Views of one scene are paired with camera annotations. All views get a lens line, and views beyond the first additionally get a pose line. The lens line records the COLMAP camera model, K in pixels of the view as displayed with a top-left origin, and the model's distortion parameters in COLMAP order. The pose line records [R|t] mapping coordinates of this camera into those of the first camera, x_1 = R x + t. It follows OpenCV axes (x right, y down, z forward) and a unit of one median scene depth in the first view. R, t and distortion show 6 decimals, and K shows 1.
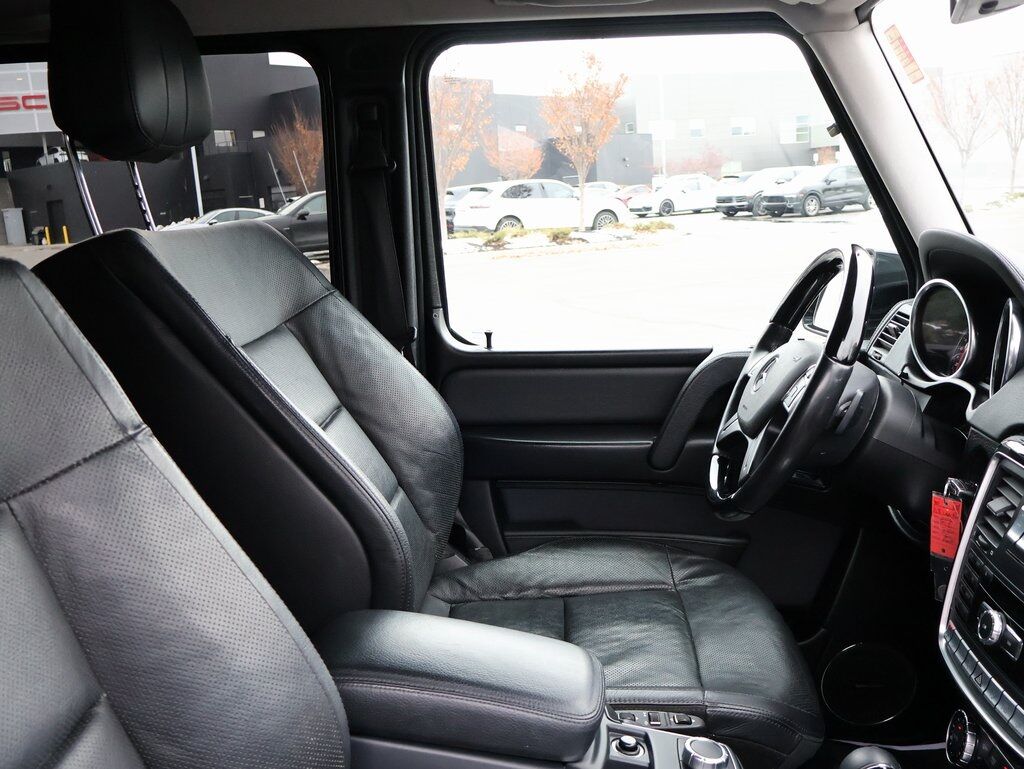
lens RADIAL K [[966.1, 0, 512.0], [0, 966.1, 384.5], [0, 0, 1]] dist [-0.002610, -0.004844]
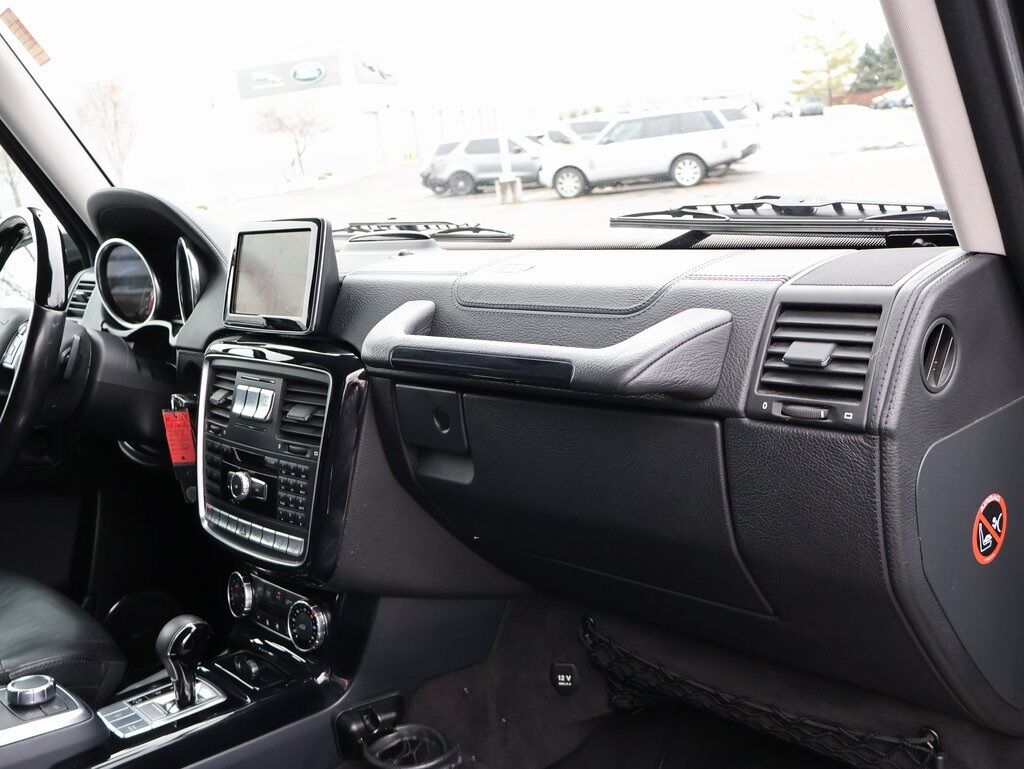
lens RADIAL K [[966.1, 0, 512.0], [0, 966.1, 384.5], [0, 0, 1]] dist [-0.002610, -0.004844]
pose [[0.660194, -0.211989, 0.720558, -0.109258], [0.230489, 0.970237, 0.074264, 0.091915], [-0.714855, 0.117052, 0.689406, -0.090573]]
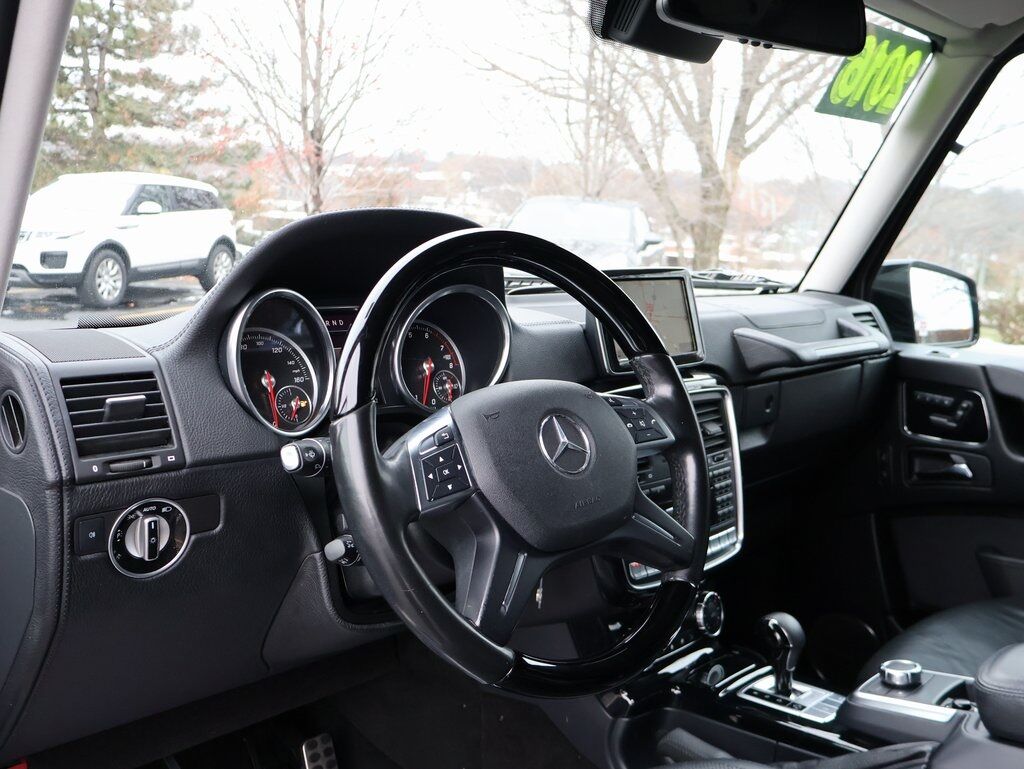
lens RADIAL K [[966.1, 0, 512.0], [0, 966.1, 384.5], [0, 0, 1]] dist [-0.002610, -0.004844]
pose [[-0.762257, -0.114221, 0.637117, -0.112620], [0.101056, 0.951236, 0.291441, -0.261250], [-0.639337, 0.286537, -0.713543, 1.648502]]
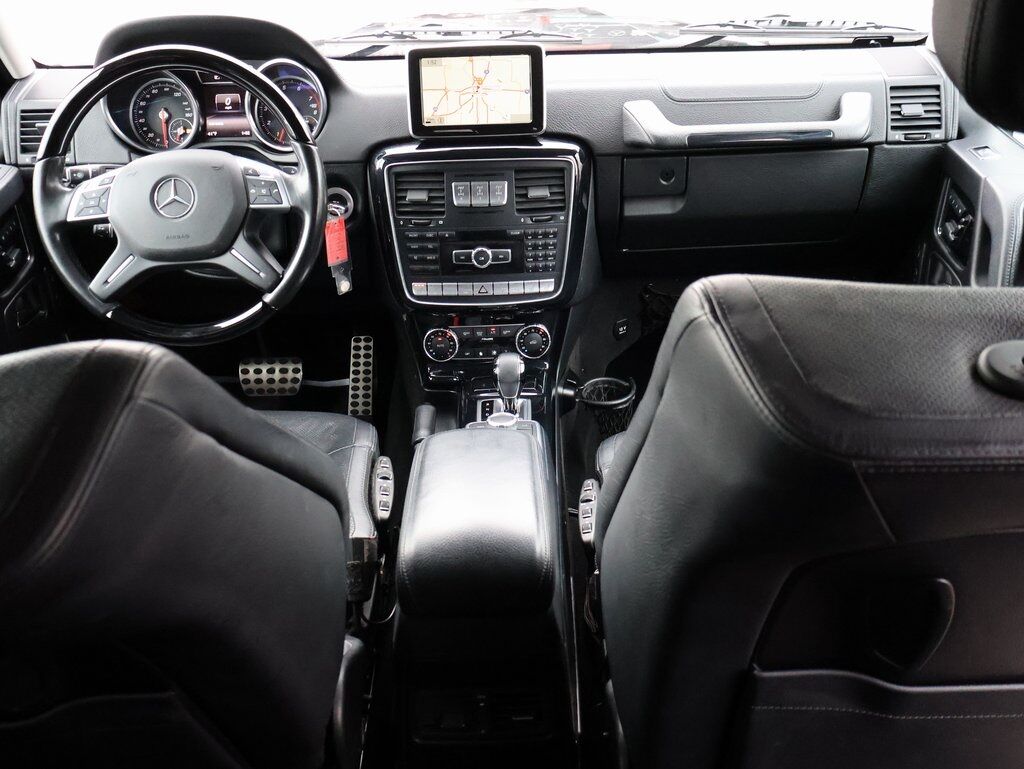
lens RADIAL K [[966.1, 0, 512.0], [0, 966.1, 384.5], [0, 0, 1]] dist [-0.002610, -0.004844]
pose [[-0.086493, -0.529295, 0.844018, -0.813423], [0.215676, 0.817154, 0.534550, -0.353762], [-0.972627, 0.228269, 0.043478, 0.743469]]
